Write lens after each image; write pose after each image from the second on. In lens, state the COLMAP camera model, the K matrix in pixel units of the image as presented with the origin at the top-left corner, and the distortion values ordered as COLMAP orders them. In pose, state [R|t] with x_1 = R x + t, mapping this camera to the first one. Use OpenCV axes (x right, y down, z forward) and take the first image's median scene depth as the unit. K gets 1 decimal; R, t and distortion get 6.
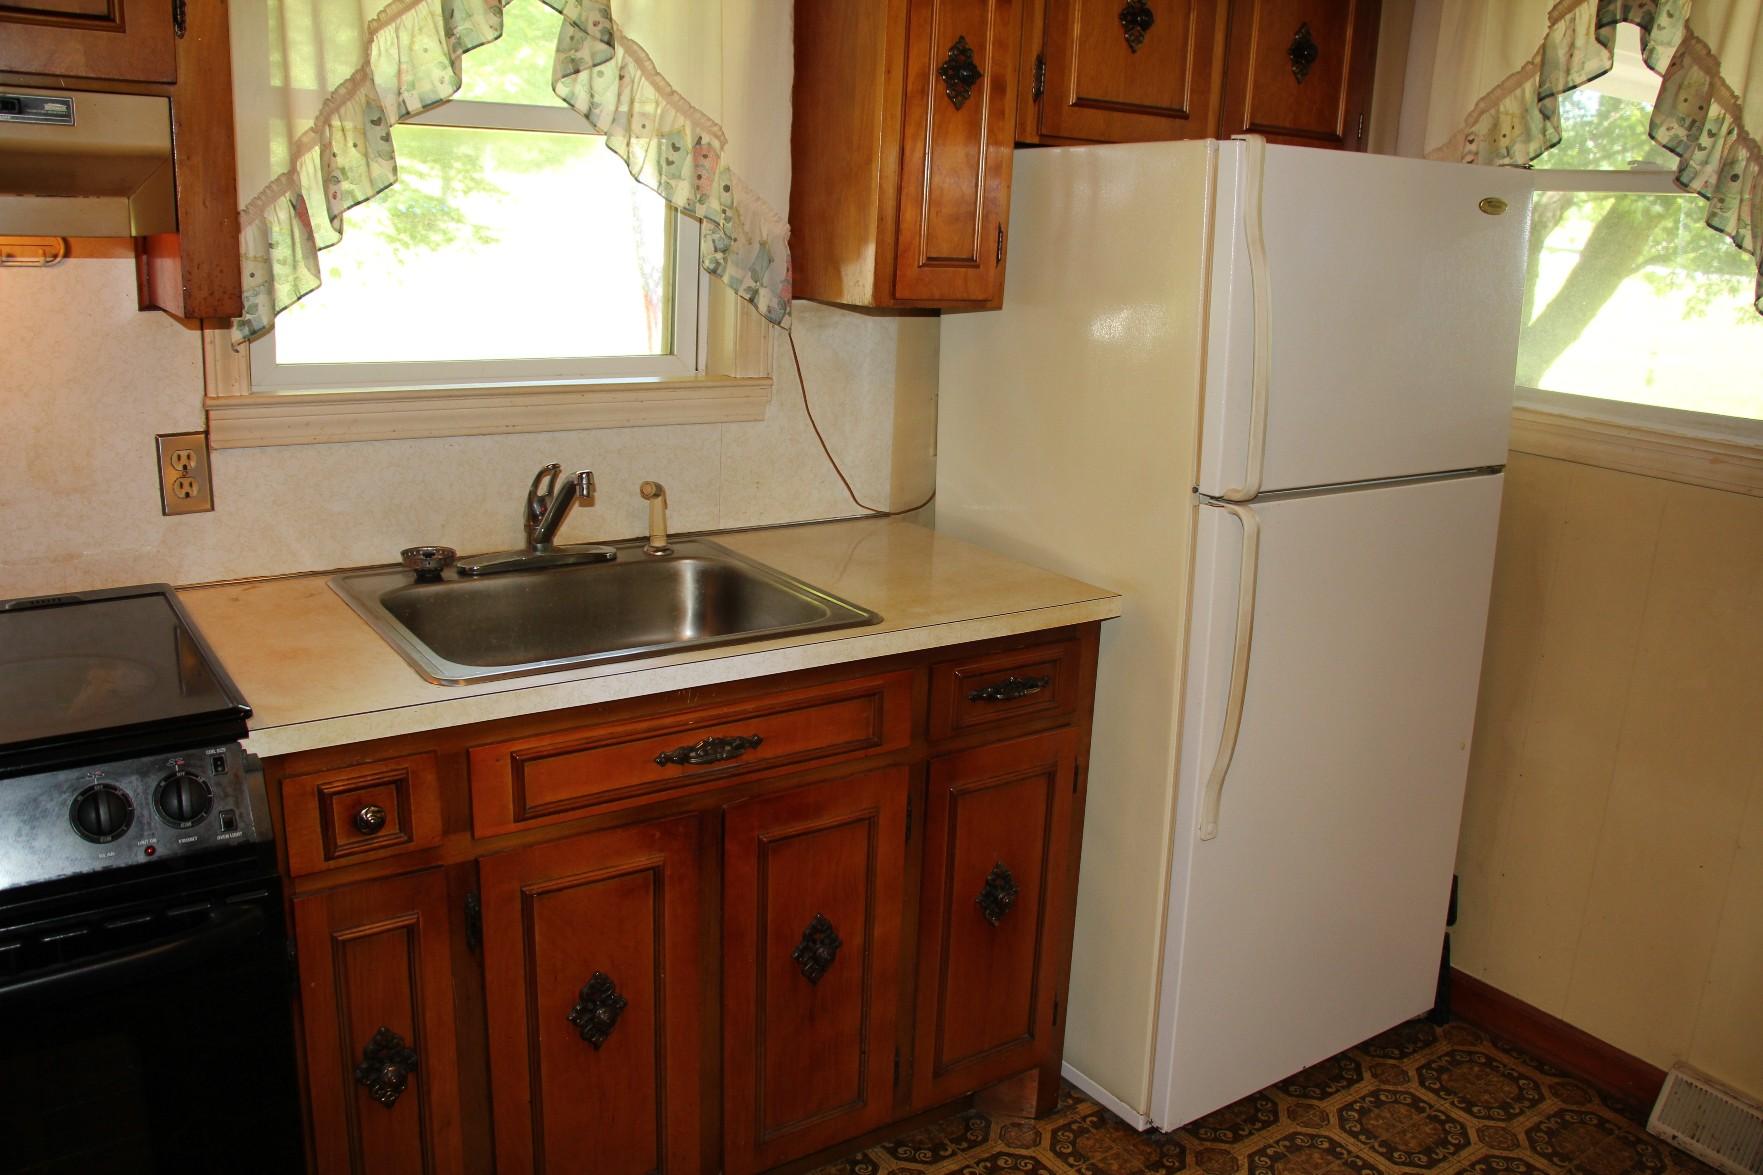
lens RADIAL K [[1538.5, 0, 889.4], [0, 1538.5, 626.9], [0, 0, 1]] dist [-0.202924, 0.196558]
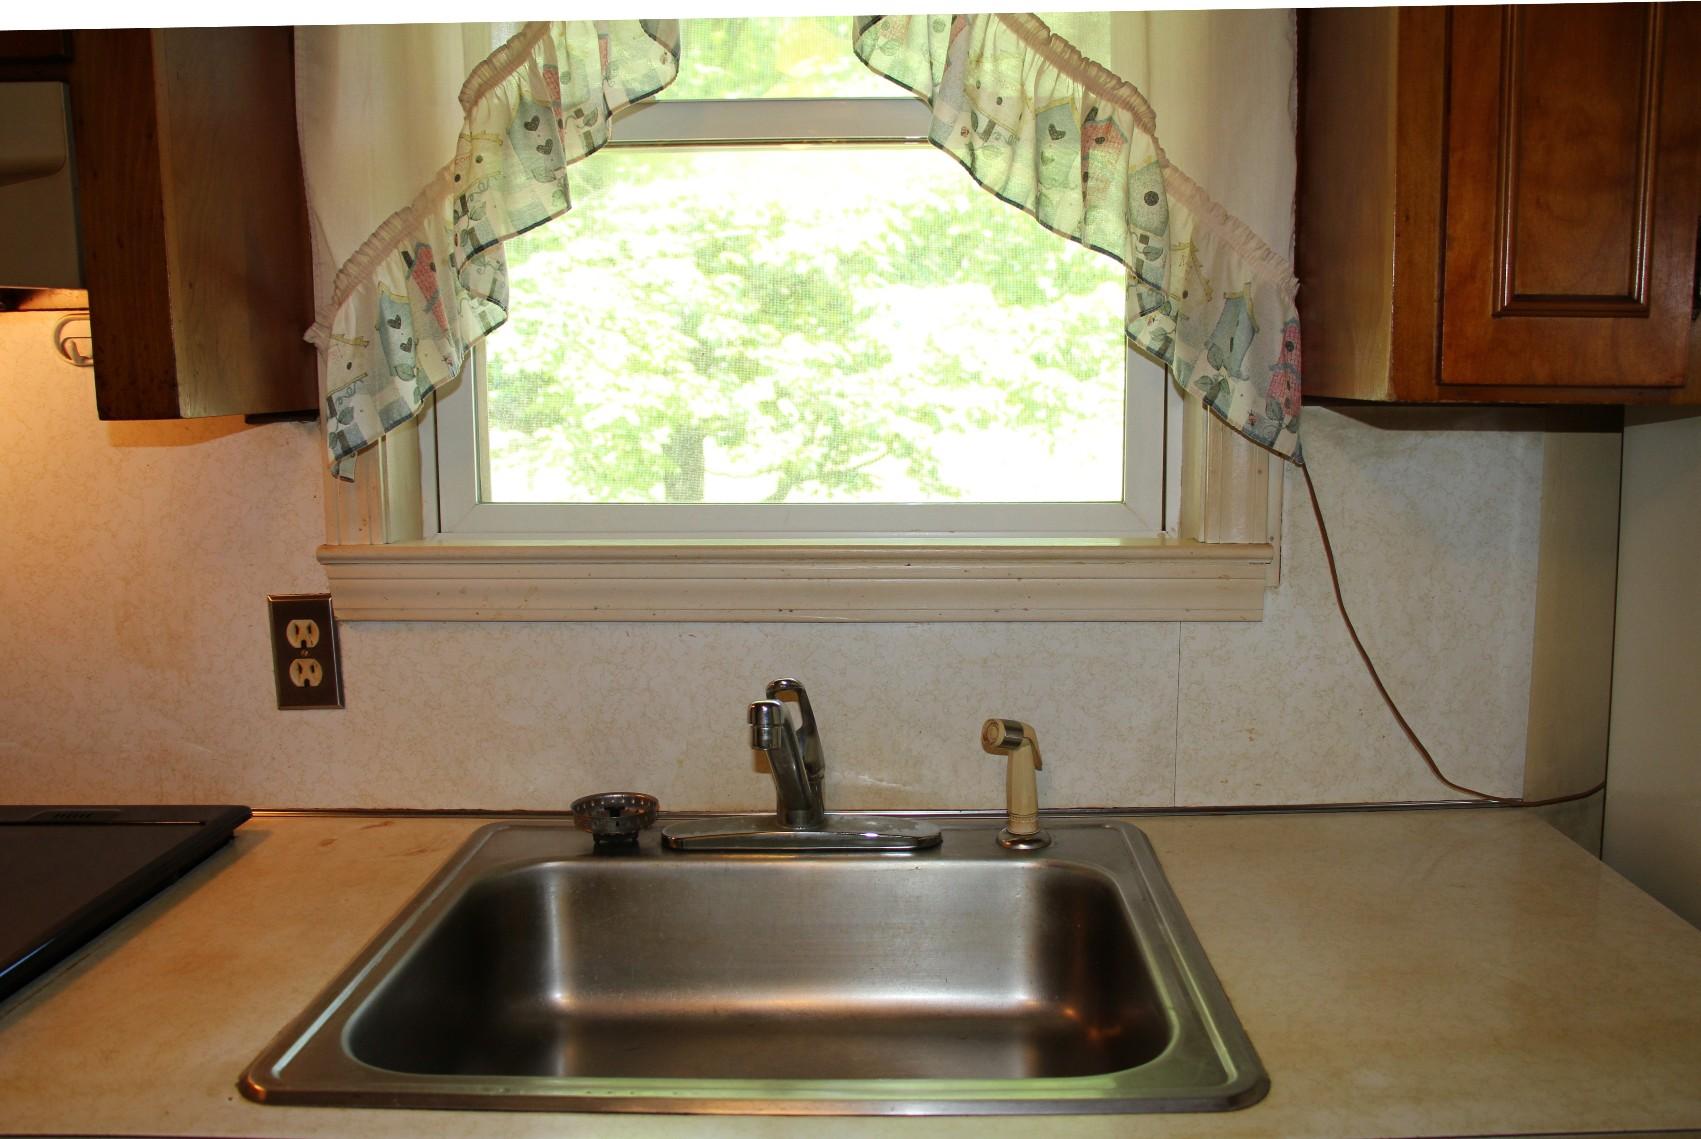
lens RADIAL K [[1484.4, 0, 858.1], [0, 1484.4, 607.5], [0, 0, 1]] dist [-0.202924, 0.196558]
pose [[0.808303, 0.040298, -0.587386, 0.126011], [-0.112615, 0.989817, -0.087062, -0.086181], [0.577897, 0.136521, 0.804610, 0.544651]]
